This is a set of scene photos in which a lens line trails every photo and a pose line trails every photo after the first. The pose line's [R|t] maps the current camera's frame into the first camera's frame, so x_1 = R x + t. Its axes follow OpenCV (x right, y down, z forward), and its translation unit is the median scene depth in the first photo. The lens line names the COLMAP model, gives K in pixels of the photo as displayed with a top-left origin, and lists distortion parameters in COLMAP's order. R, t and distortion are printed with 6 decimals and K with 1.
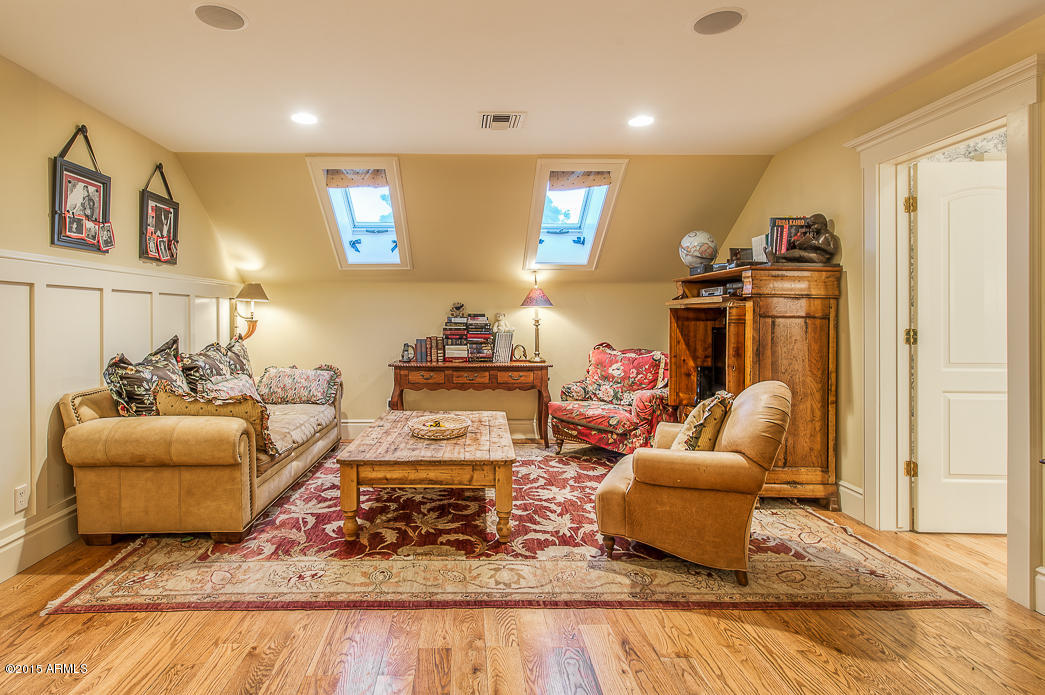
lens RADIAL K [[567.1, 0, 522.6], [0, 567.1, 315.4], [0, 0, 1]] dist [0.002453, 0.001289]
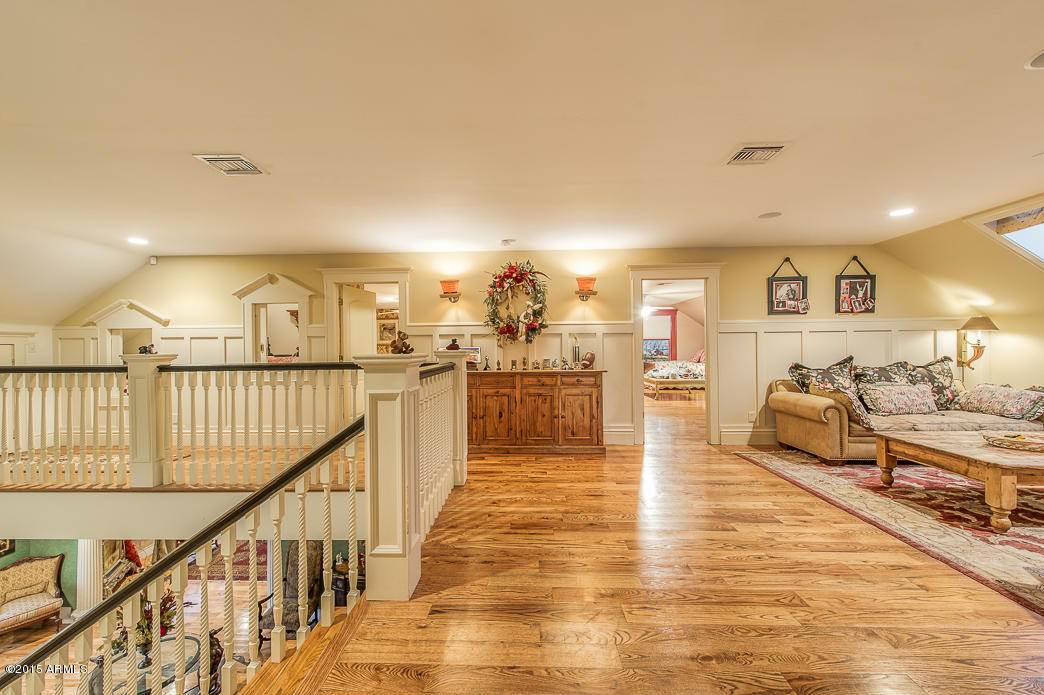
lens RADIAL K [[434.2, 0, 522.0], [0, 434.2, 347.5], [0, 0, 1]] dist [0.001338, 0.000041]
pose [[-0.036688, 0.001182, -0.999326, 0.928225], [0.011859, 0.999929, 0.000747, -0.002309], [0.999256, -0.011824, -0.036700, 0.041164]]
